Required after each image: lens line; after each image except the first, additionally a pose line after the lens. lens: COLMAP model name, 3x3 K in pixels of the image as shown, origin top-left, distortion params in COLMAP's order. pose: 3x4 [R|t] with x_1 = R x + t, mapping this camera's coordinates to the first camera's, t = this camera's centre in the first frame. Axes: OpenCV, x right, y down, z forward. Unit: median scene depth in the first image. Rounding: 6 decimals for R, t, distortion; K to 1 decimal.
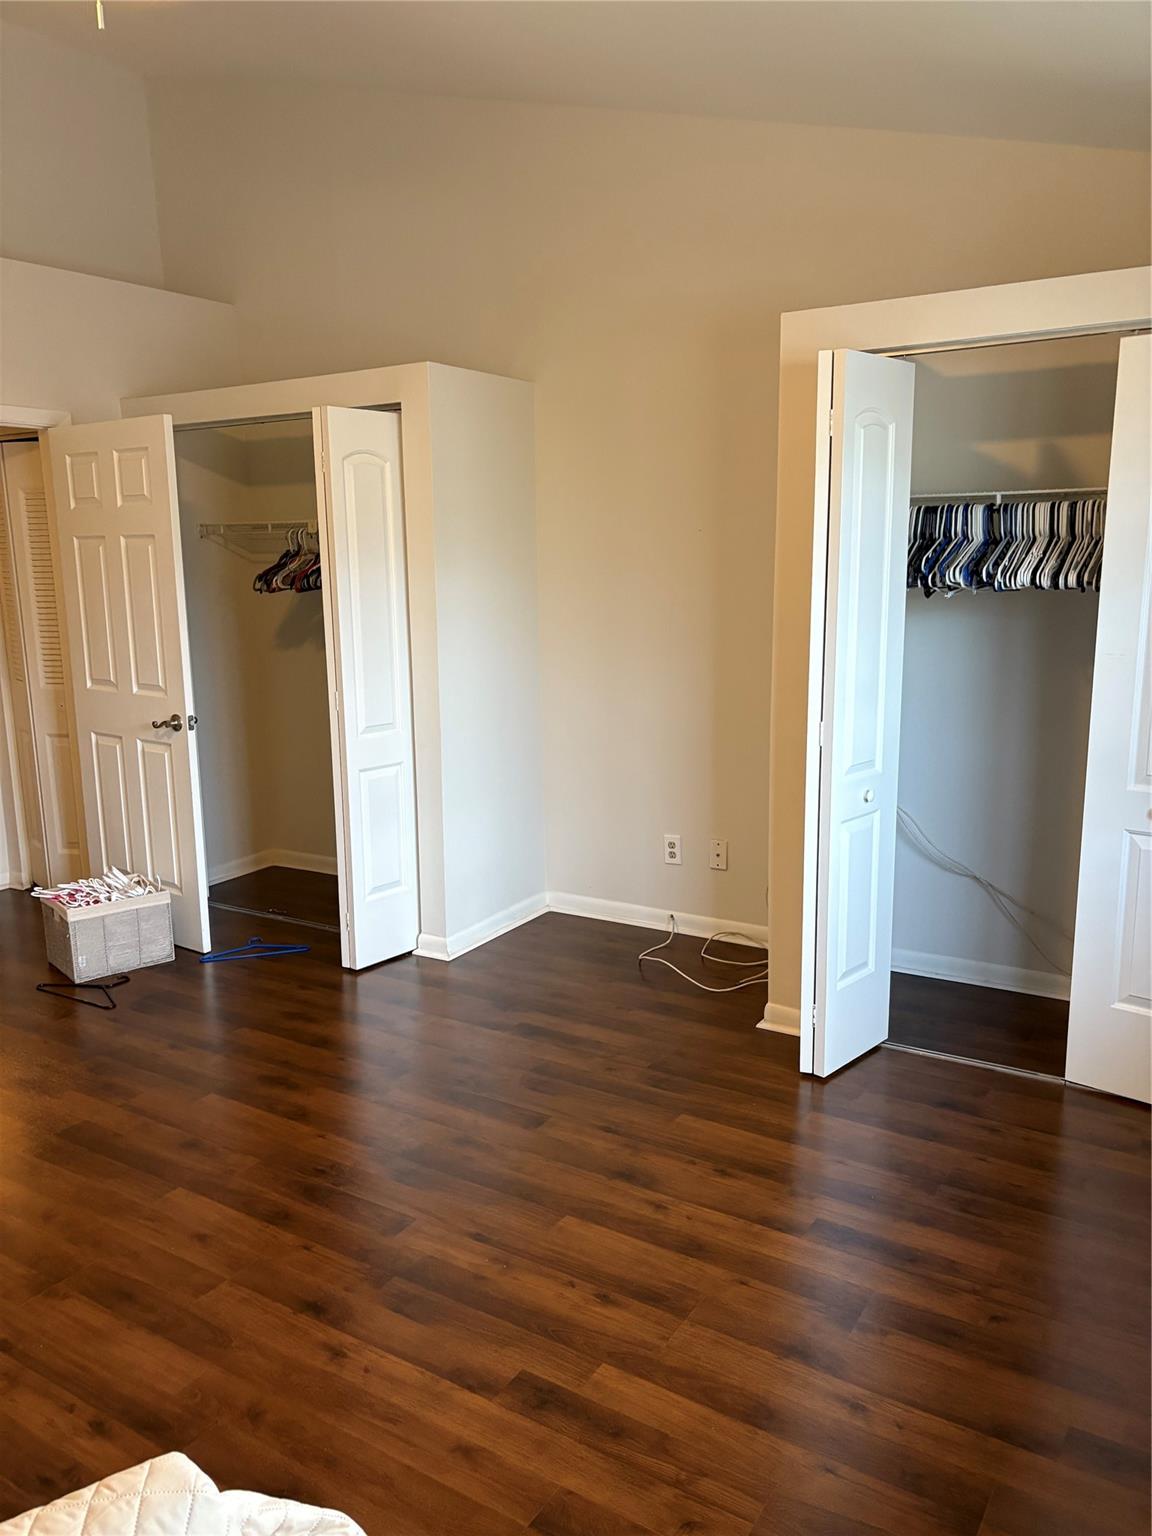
lens RADIAL K [[1149.6, 0, 577.7], [0, 1149.6, 772.1], [0, 0, 1]] dist [0.013742, 0.001259]
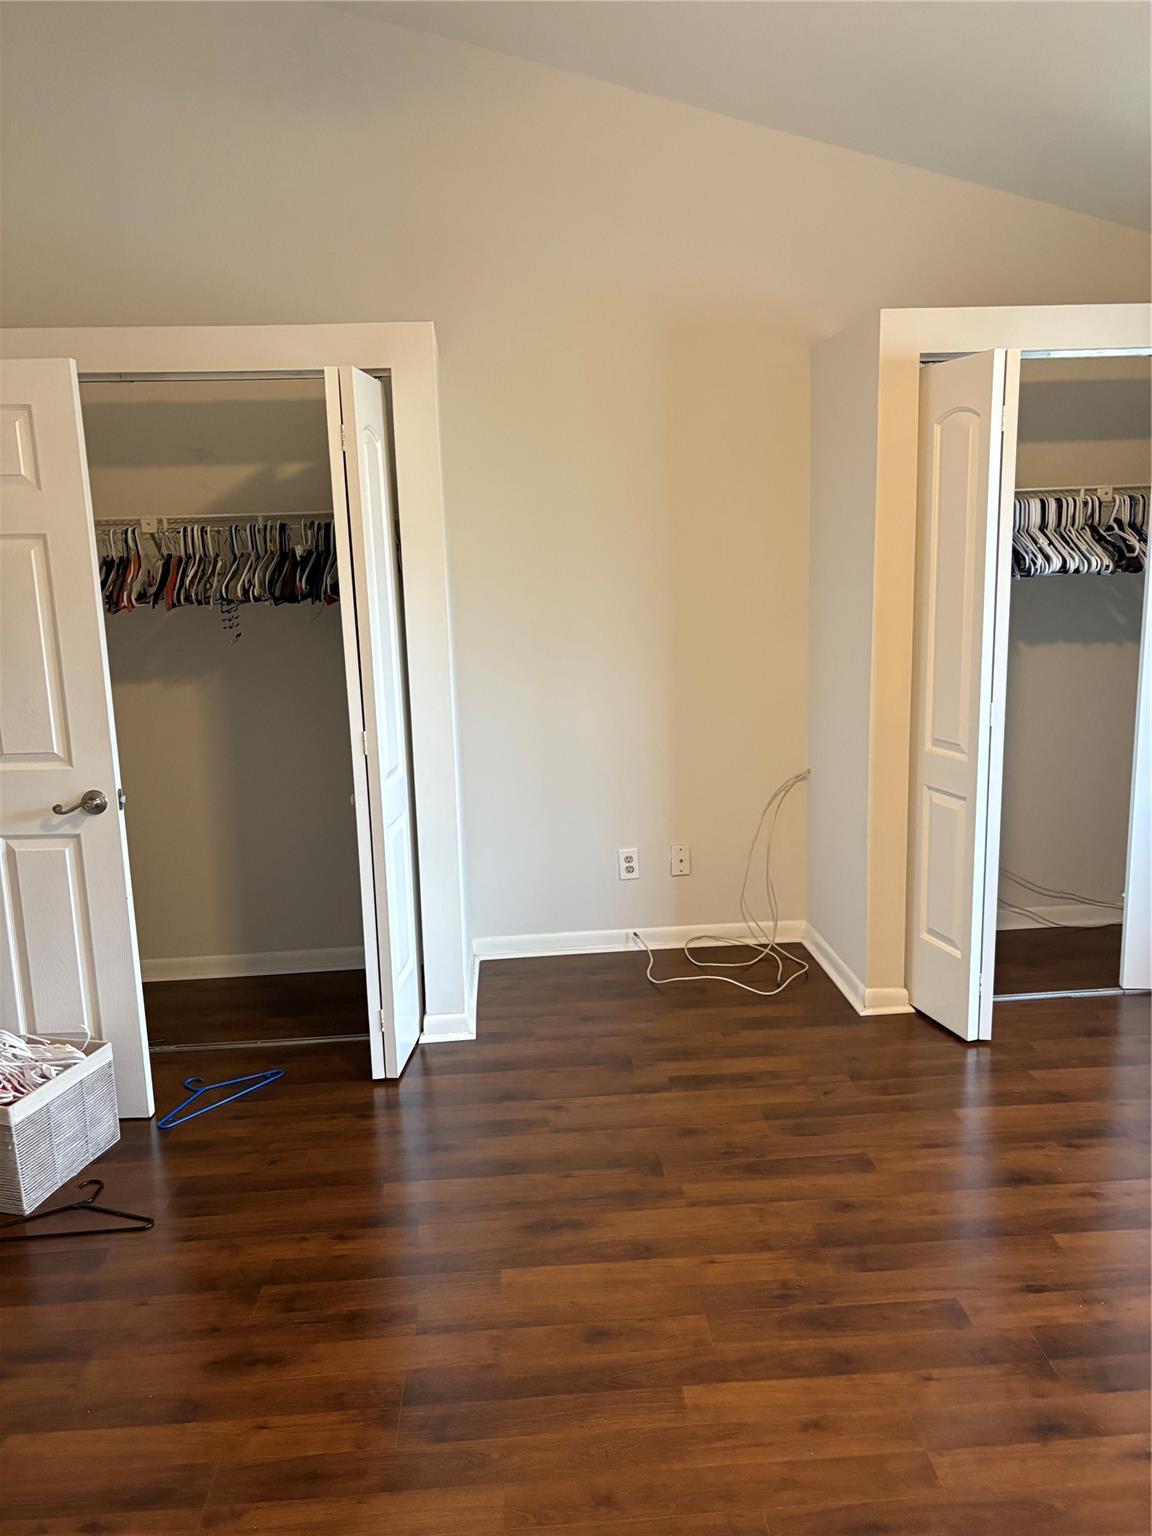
lens RADIAL K [[1152.2, 0, 576.0], [0, 1152.2, 768.0], [0, 0, 1]] dist [0.005702, 0.002148]
pose [[0.811179, -0.122111, 0.571906, -0.526805], [0.127149, 0.991389, 0.031332, -0.049881], [-0.570807, 0.047302, 0.819720, 0.269203]]
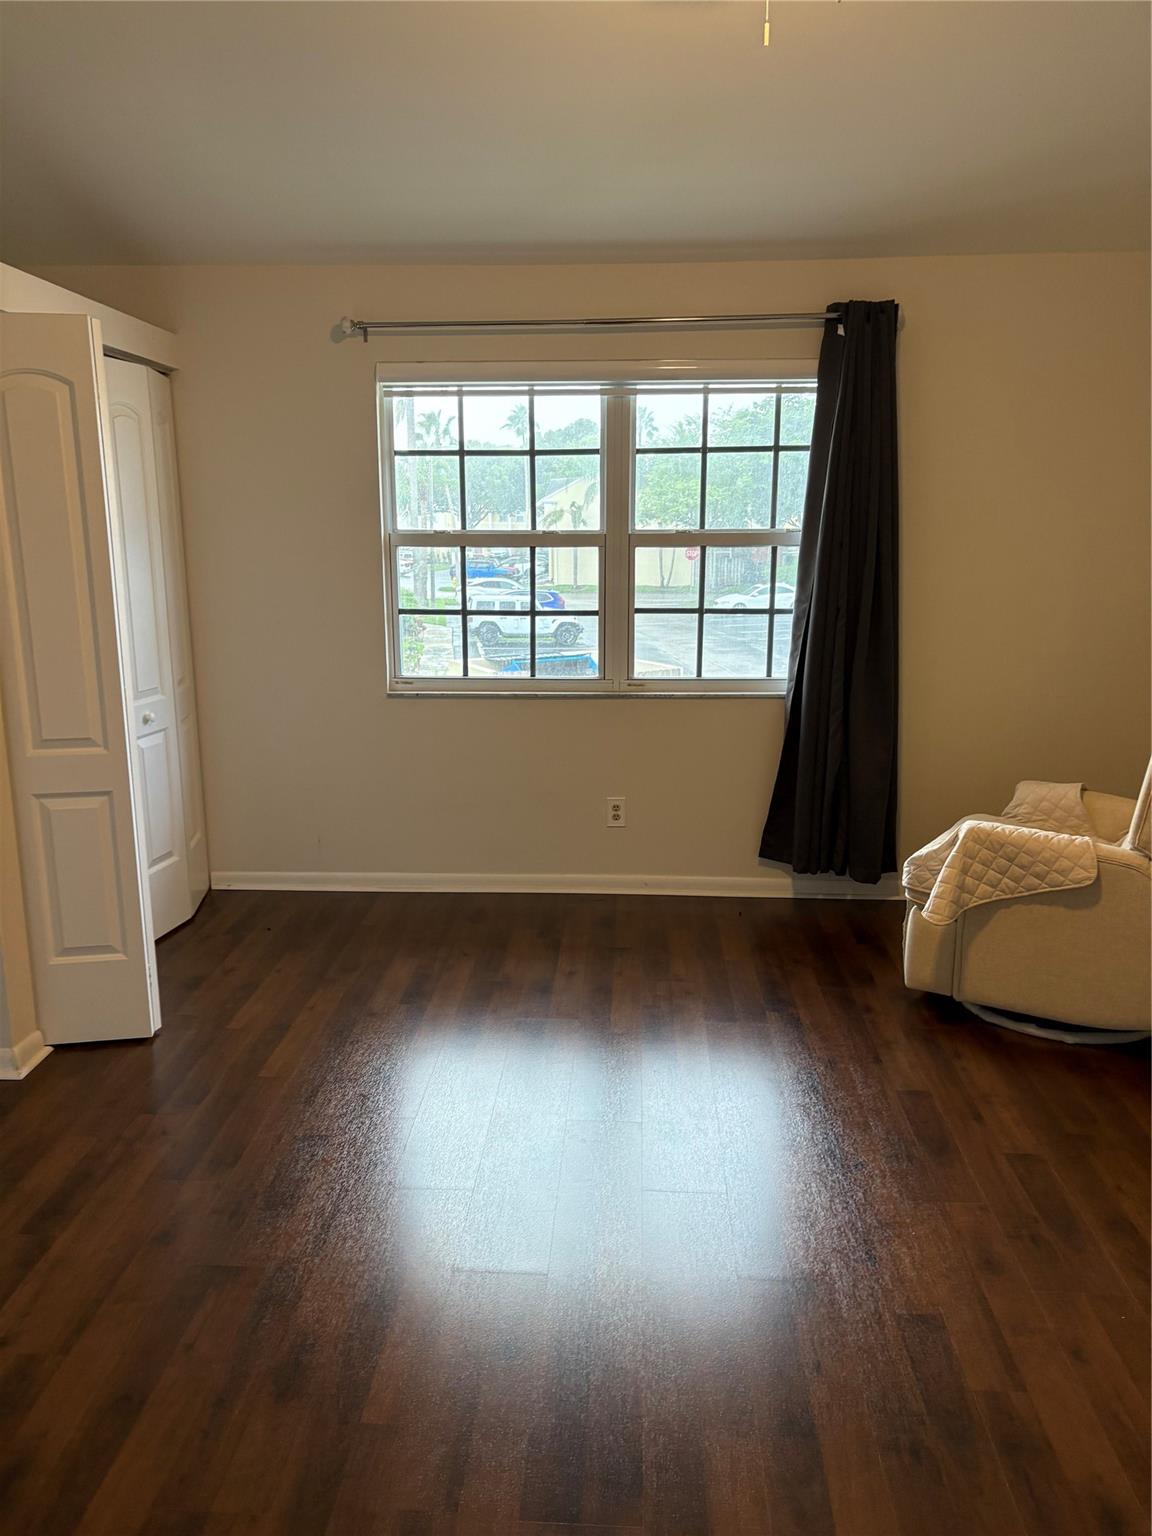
lens RADIAL K [[1152.2, 0, 576.0], [0, 1152.2, 768.0], [0, 0, 1]] dist [0.005702, 0.002148]
pose [[-0.485691, -0.172685, 0.856904, -0.650686], [0.166764, 0.943983, 0.284756, -0.151278], [-0.858076, 0.281204, -0.429687, 0.838305]]
